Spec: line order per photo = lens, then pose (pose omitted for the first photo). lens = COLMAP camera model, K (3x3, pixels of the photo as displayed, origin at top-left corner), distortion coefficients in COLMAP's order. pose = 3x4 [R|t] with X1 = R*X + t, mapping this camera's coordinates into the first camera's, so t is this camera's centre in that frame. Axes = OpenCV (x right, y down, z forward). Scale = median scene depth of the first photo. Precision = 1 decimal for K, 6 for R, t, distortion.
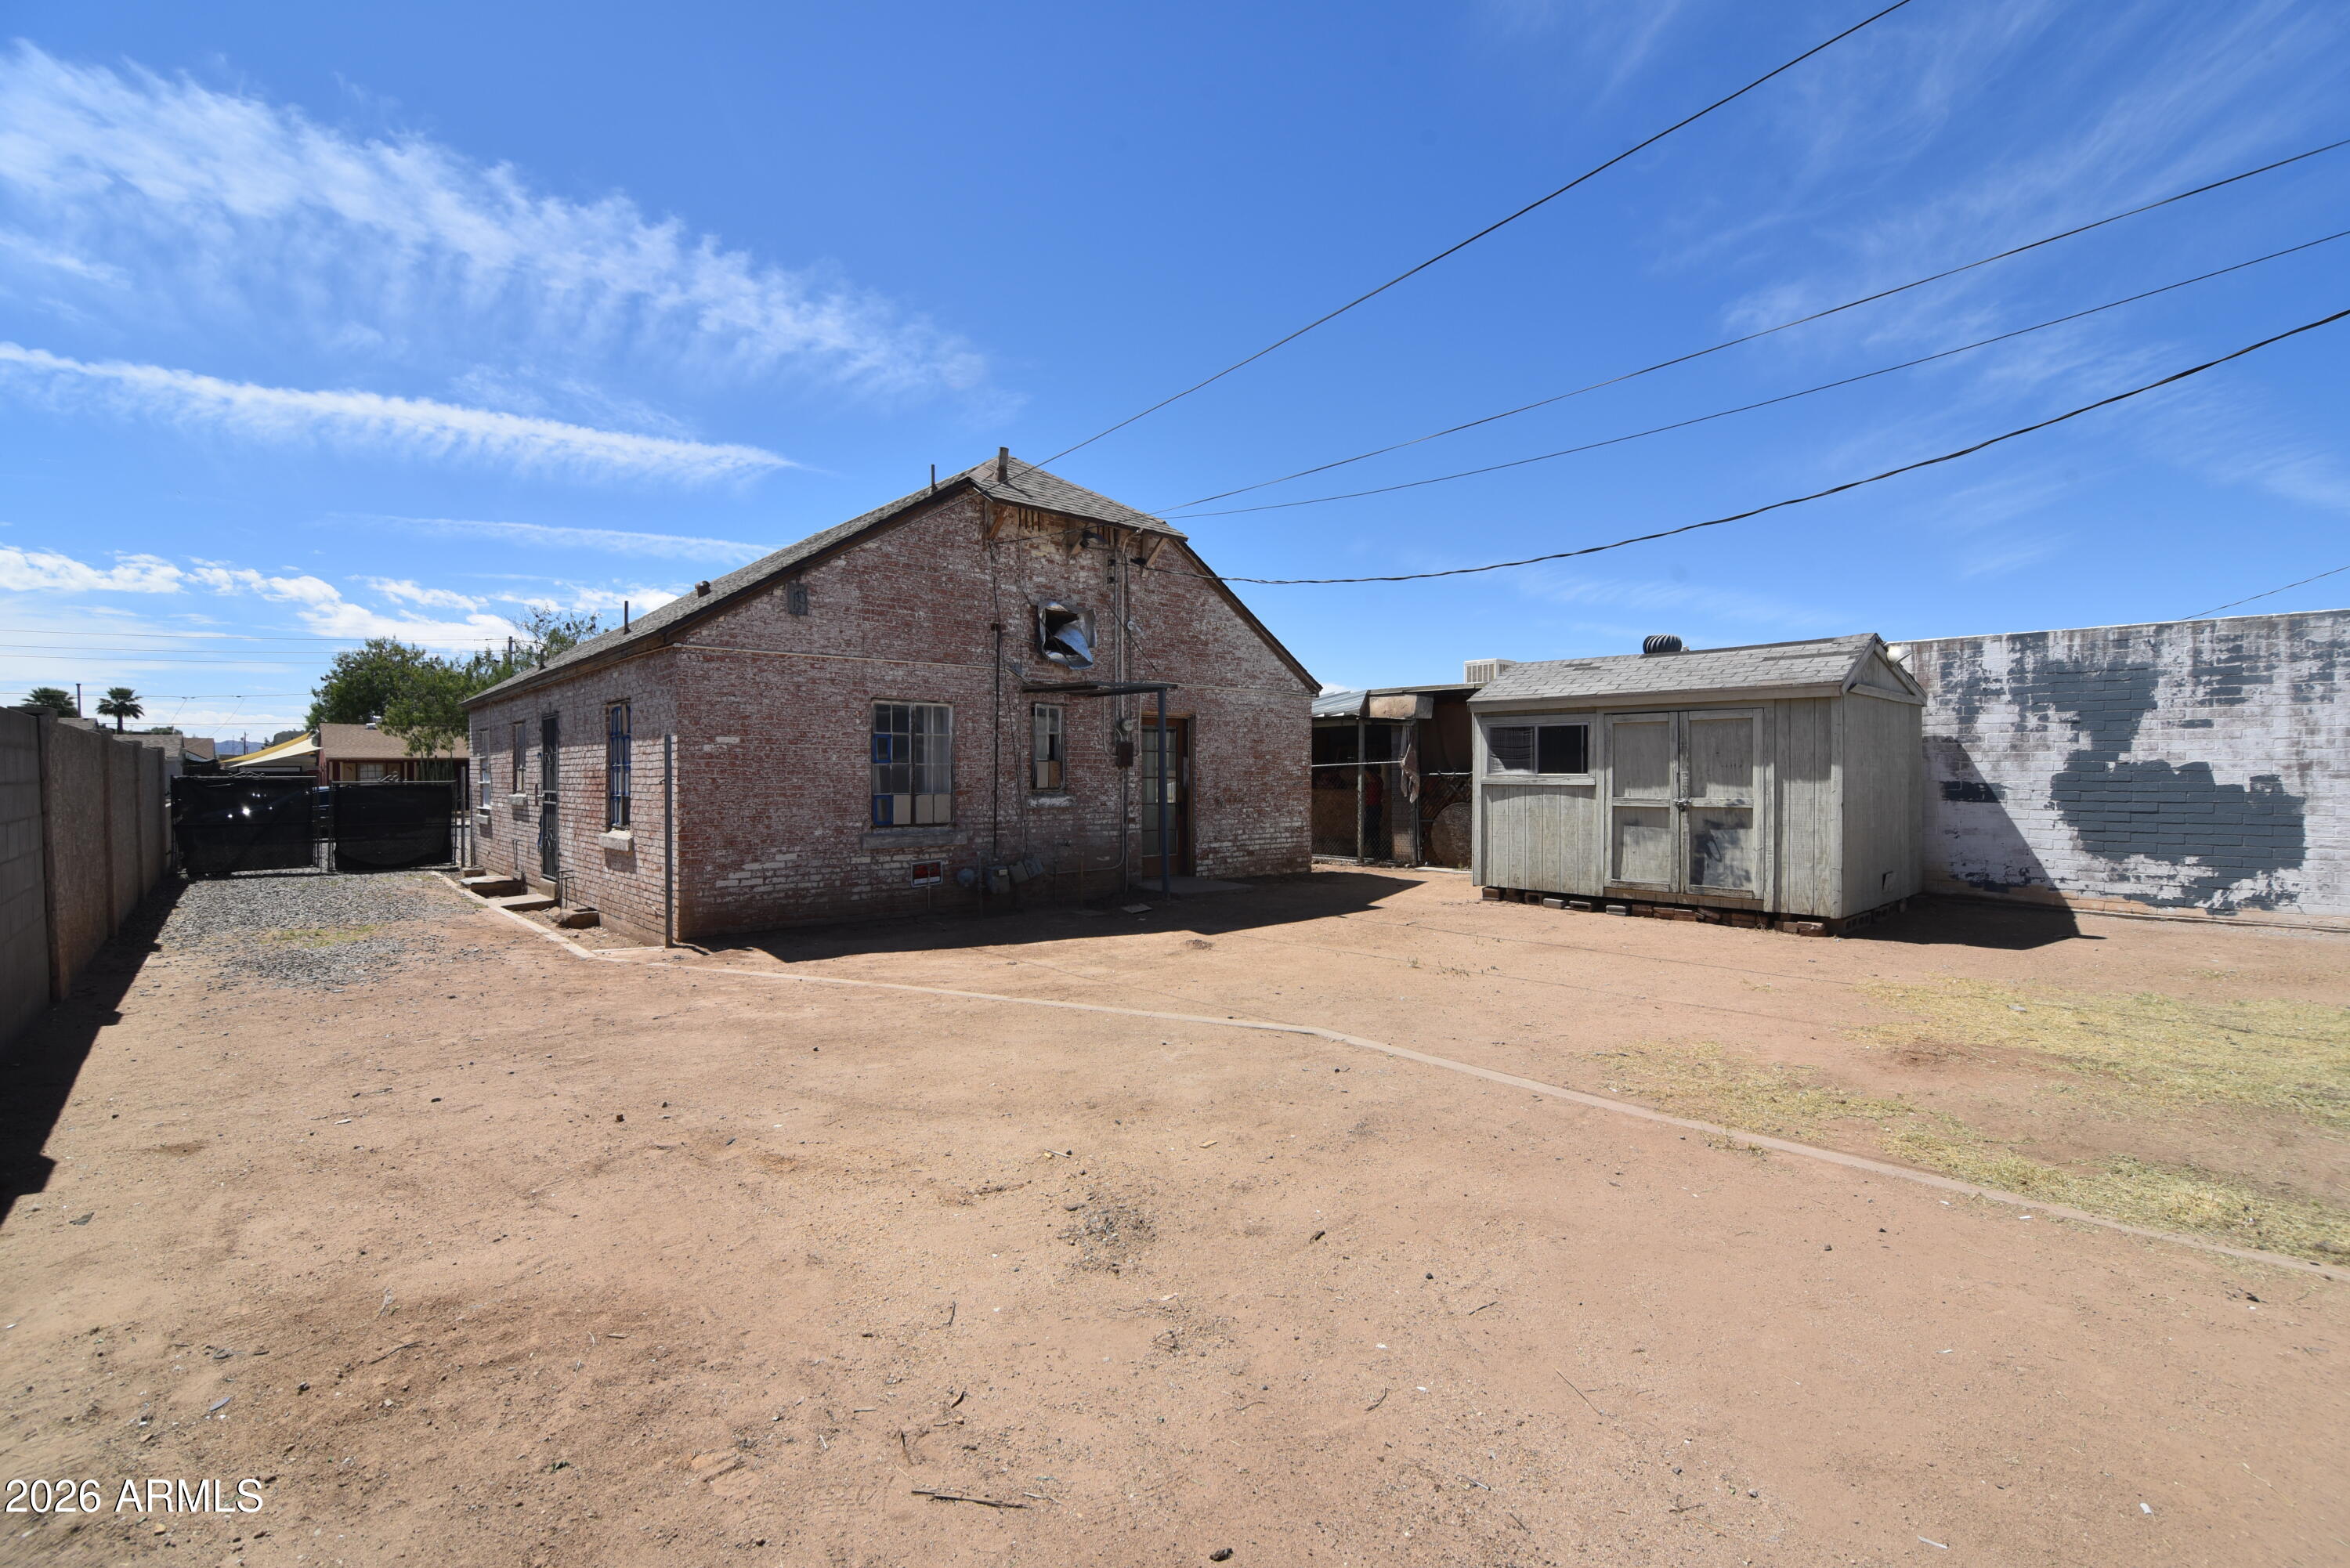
lens RADIAL K [[1025.9, 0, 1165.5], [0, 1025.9, 774.2], [0, 0, 1]] dist [-0.012768, -0.005518]
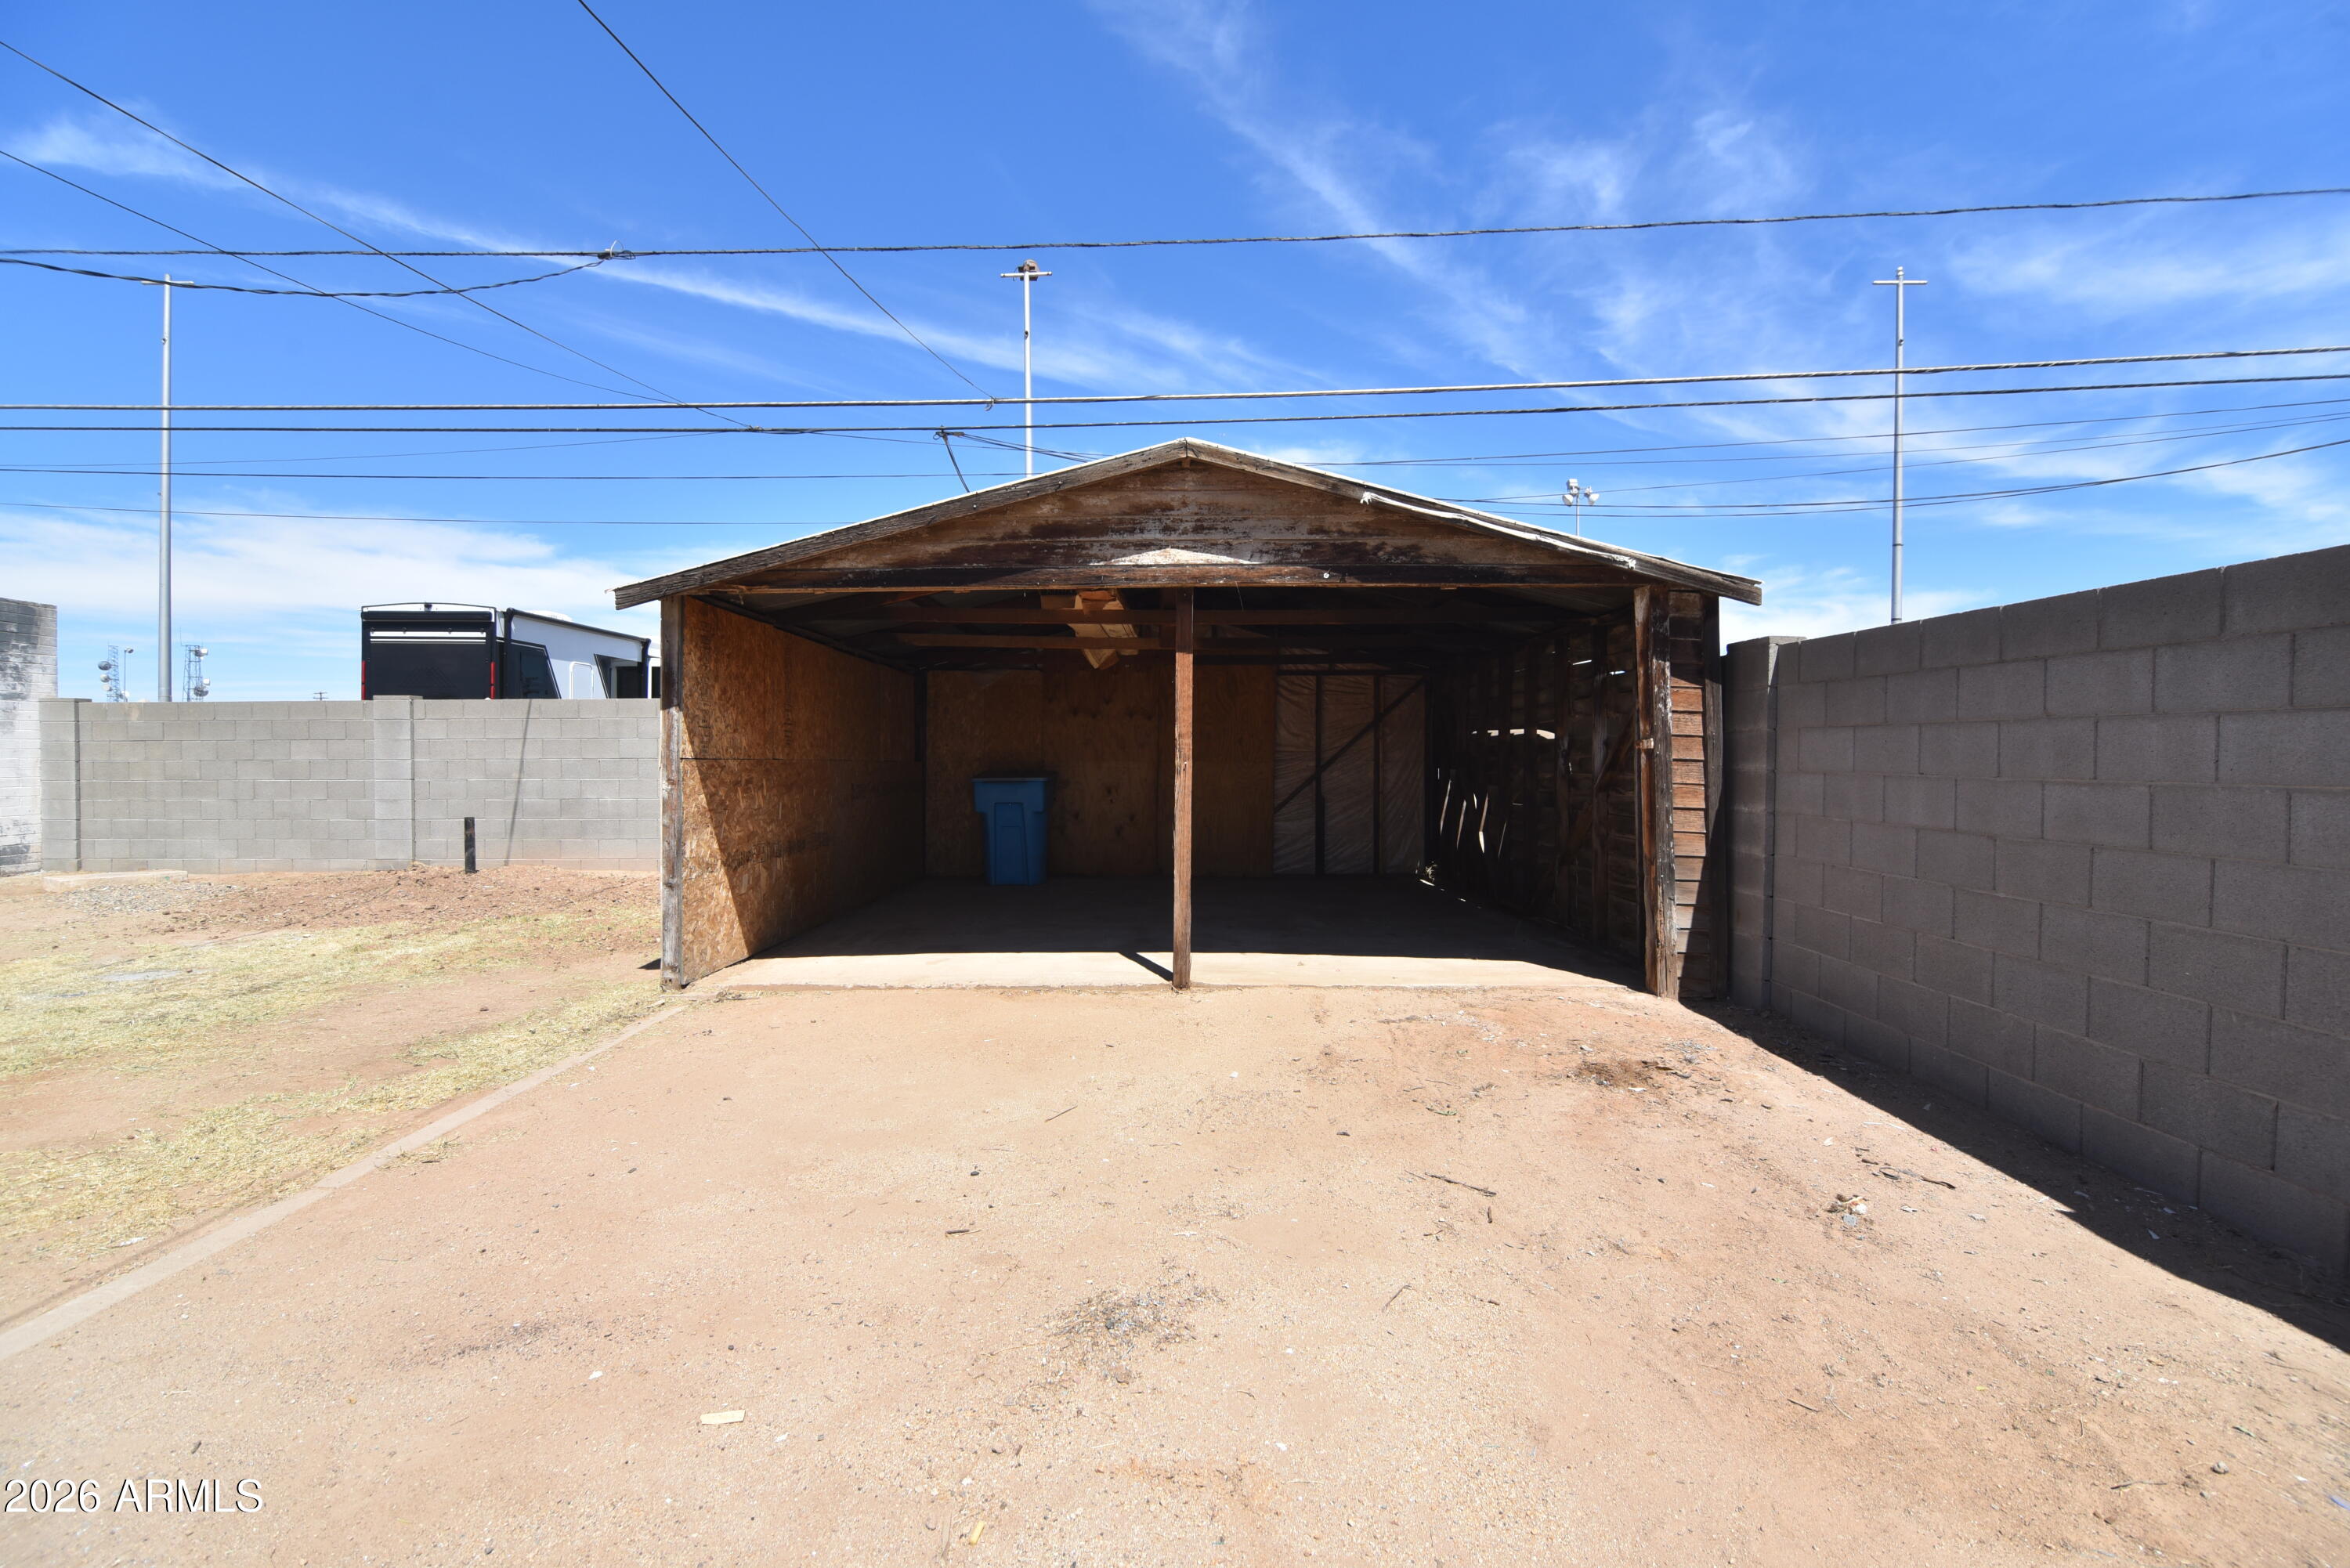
lens RADIAL K [[1034.1, 0, 1167.5], [0, 1034.1, 775.1], [0, 0, 1]] dist [-0.003250, -0.009658]
pose [[-0.743772, -0.012495, 0.668317, -0.168415], [0.000657, 0.999811, 0.019424, 0.015015], [-0.668433, 0.014886, -0.743623, 0.457234]]
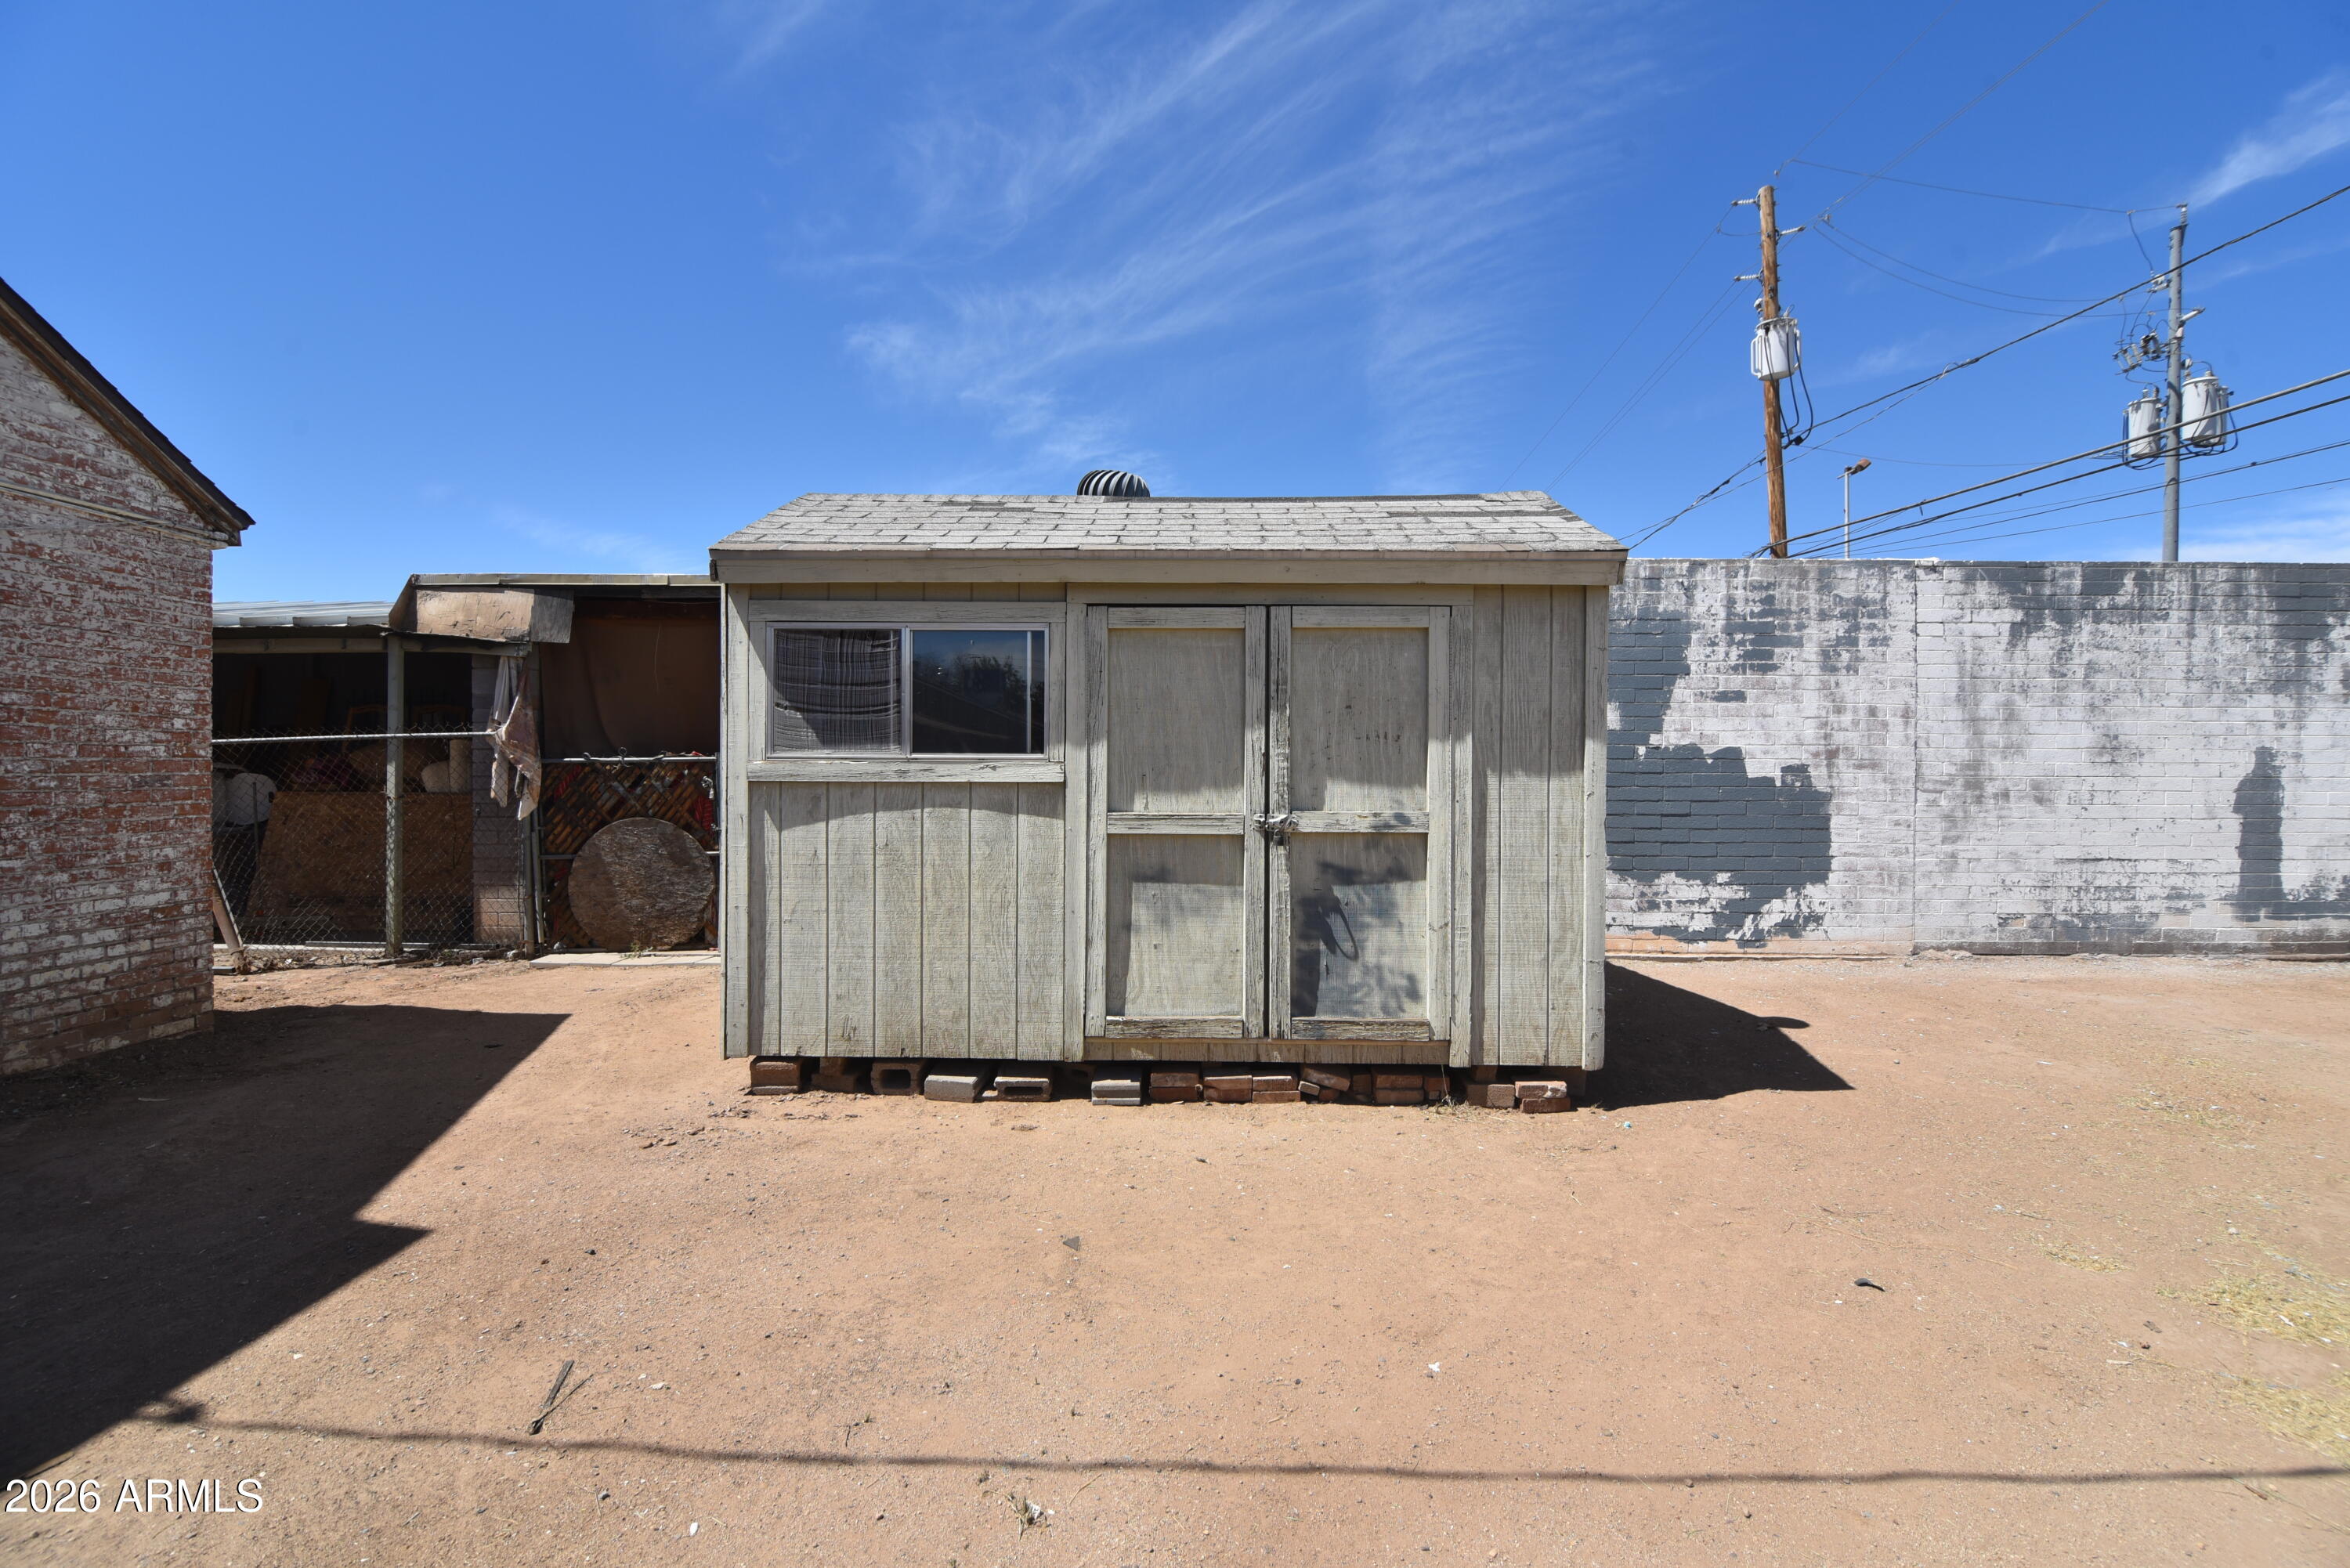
lens RADIAL K [[1040.1, 0, 1169.2], [0, 1040.1, 775.1], [0, 0, 1]] dist [-0.004105, -0.008587]
pose [[0.694172, -0.002264, 0.719805, 0.158274], [-0.003074, 0.999977, 0.006110, 0.004938], [-0.719802, -0.006454, 0.694149, 0.694621]]
